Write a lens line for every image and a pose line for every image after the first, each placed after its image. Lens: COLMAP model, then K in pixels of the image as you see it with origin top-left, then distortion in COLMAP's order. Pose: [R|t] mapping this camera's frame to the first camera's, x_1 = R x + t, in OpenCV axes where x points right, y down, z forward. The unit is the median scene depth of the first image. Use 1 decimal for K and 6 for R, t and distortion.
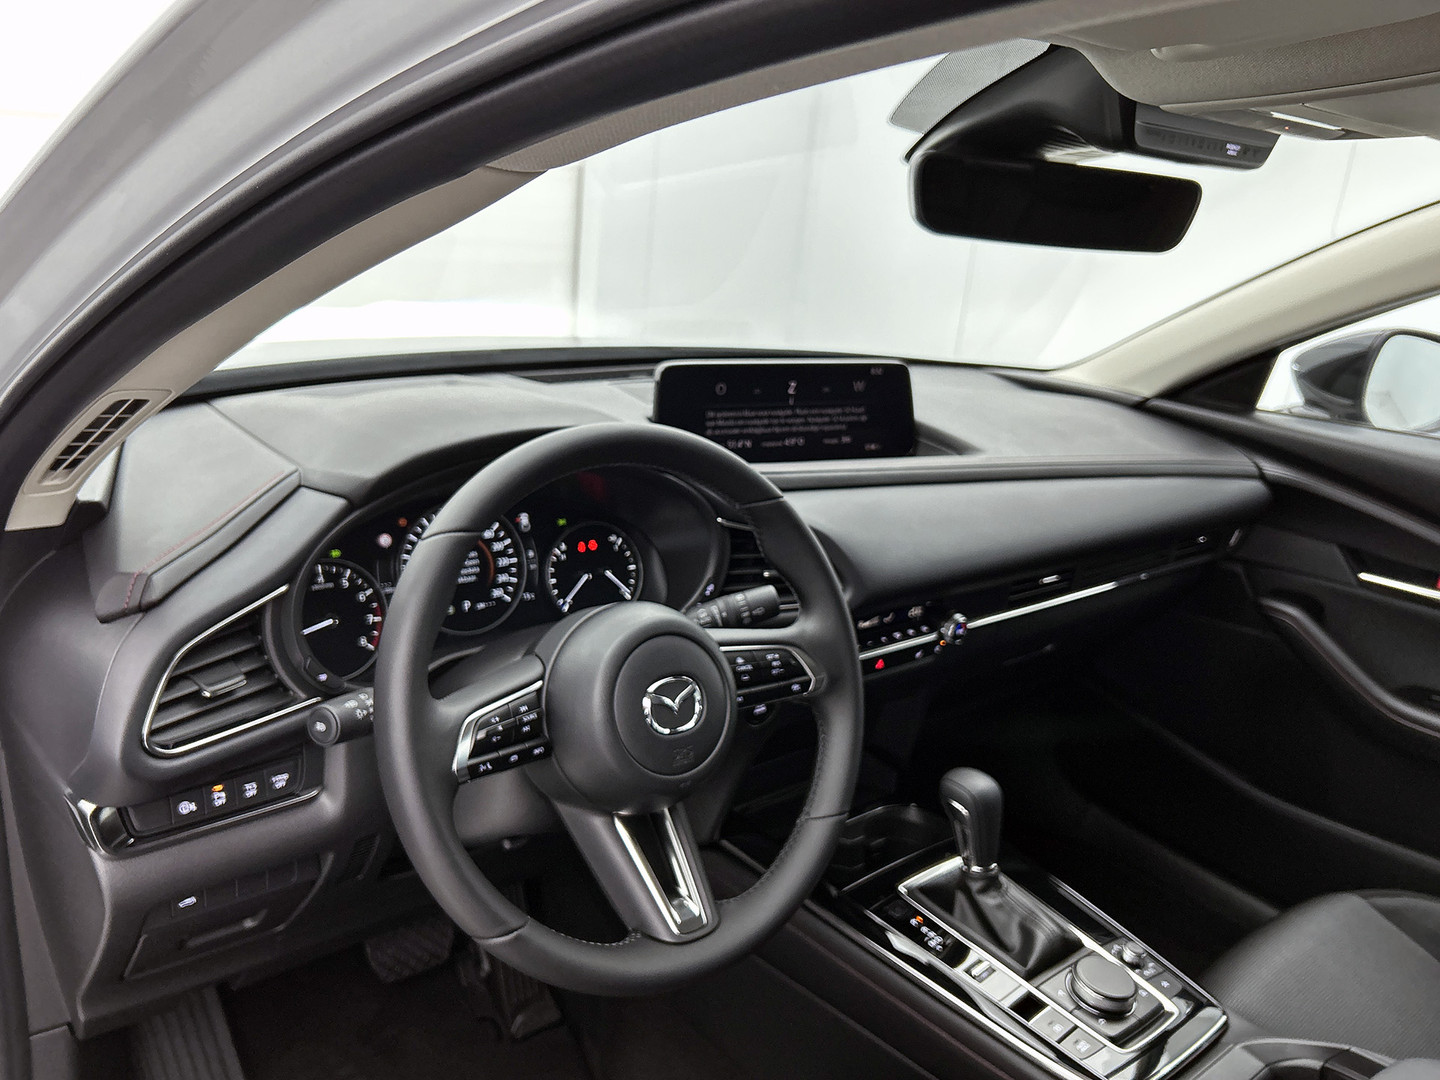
lens RADIAL K [[992.2, 0, 720.0], [0, 992.2, 540.0], [0, 0, 1]] dist [0.029997, -0.002526]
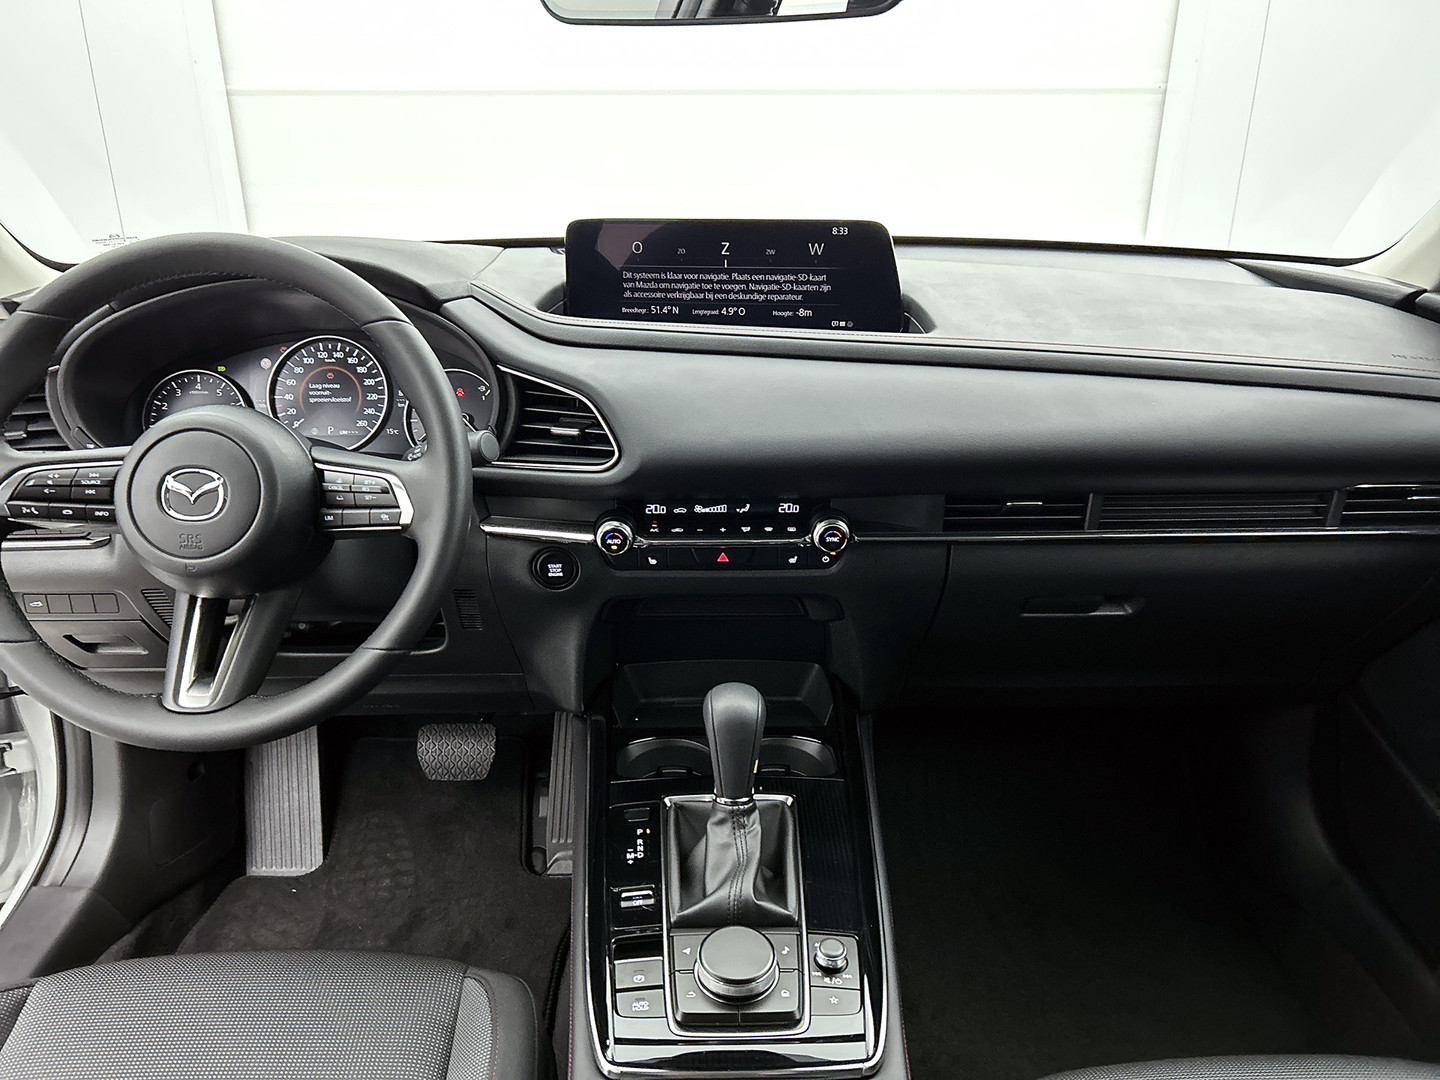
lens RADIAL K [[992.2, 0, 720.0], [0, 992.2, 540.0], [0, 0, 1]] dist [0.029997, -0.002526]
pose [[0.829798, 0.143696, -0.539246, 0.582999], [-0.119011, 0.989618, 0.080575, 0.035305], [0.545226, -0.002684, 0.838285, 0.238632]]
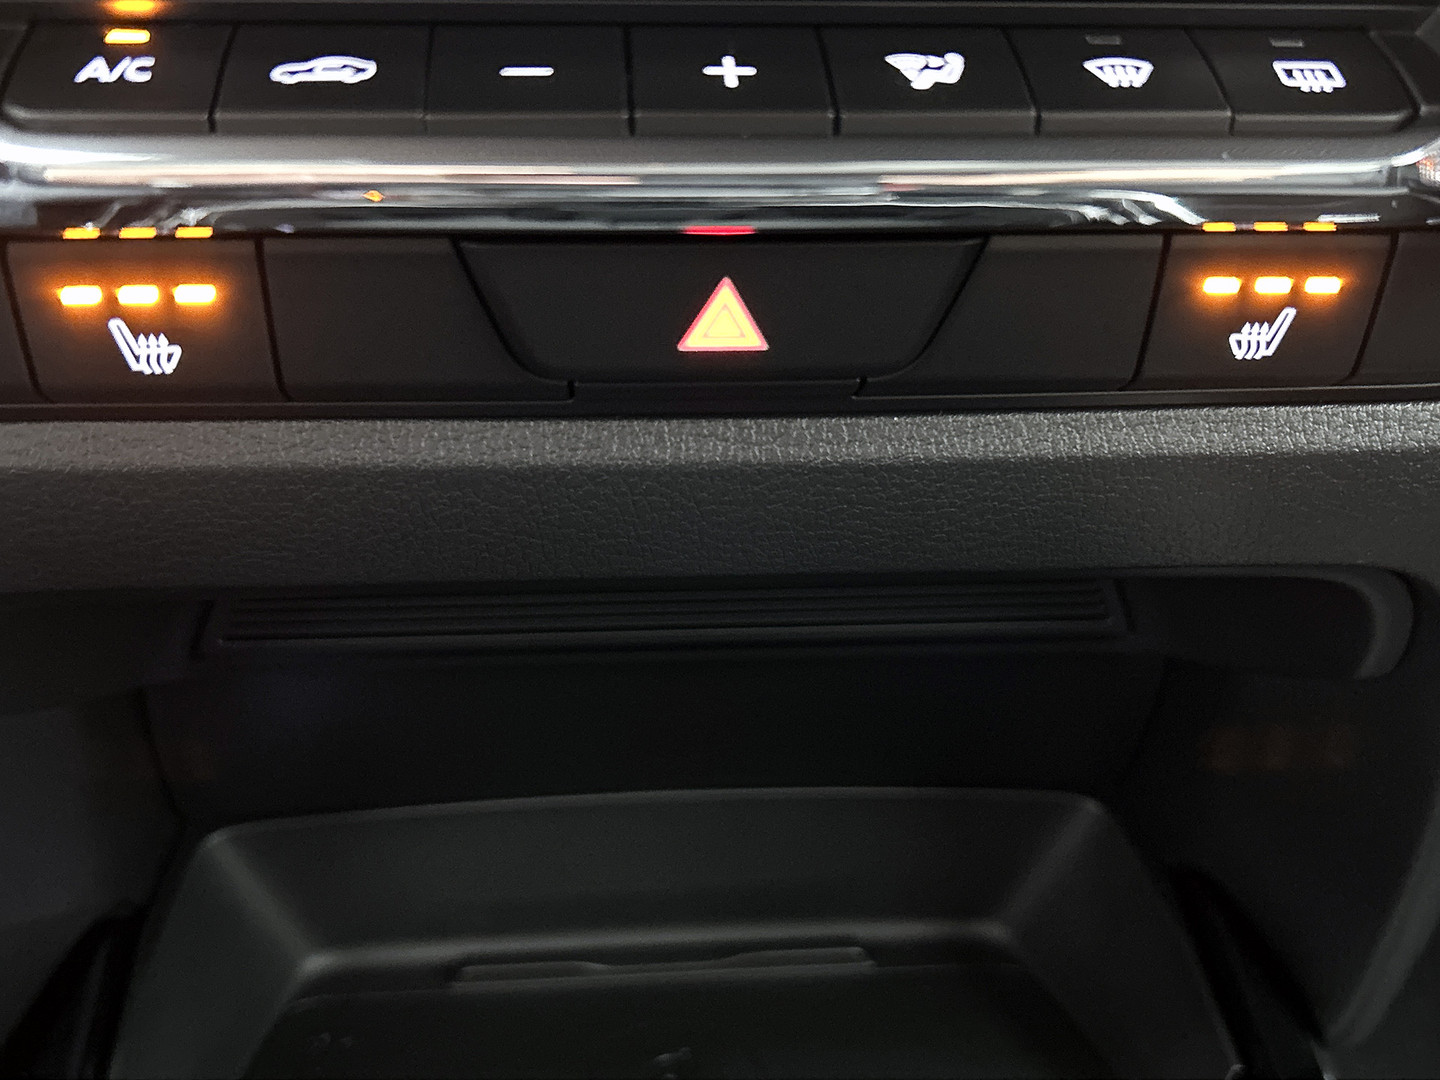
lens RADIAL K [[1532.8, 0, 720.0], [0, 1532.8, 540.0], [0, 0, 1]] dist [0.053511, -0.229305]
pose [[0.864895, 0.212817, -0.454605, 0.223423], [-0.122979, 0.967911, 0.219145, 0.102427], [0.486655, -0.133631, 0.863313, 0.784494]]
